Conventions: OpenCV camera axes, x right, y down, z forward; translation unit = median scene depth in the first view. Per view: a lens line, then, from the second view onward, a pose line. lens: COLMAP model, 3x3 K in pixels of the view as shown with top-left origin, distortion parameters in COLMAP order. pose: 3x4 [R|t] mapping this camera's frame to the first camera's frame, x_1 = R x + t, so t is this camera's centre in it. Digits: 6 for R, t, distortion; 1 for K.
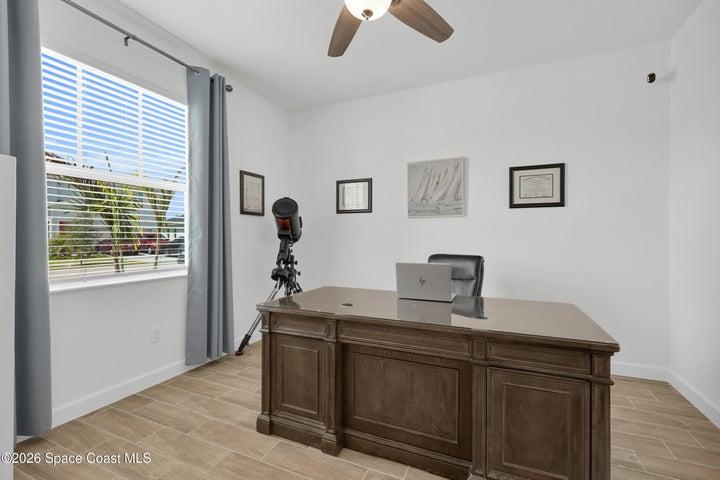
lens RADIAL K [[319.4, 0, 360.4], [0, 319.4, 241.5], [0, 0, 1]] dist [-0.002093, -0.000289]
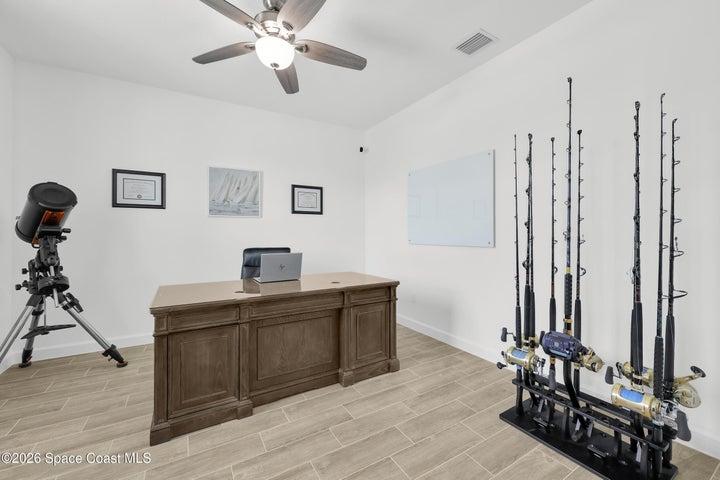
lens RADIAL K [[292.2, 0, 359.9], [0, 292.2, 235.4], [0, 0, 1]] dist [0.004839, -0.000737]
pose [[0.578499, -0.007347, 0.815650, -0.418551], [0.012470, 0.999922, 0.000162, -0.003718], [-0.815587, 0.010078, 0.578546, 0.006990]]
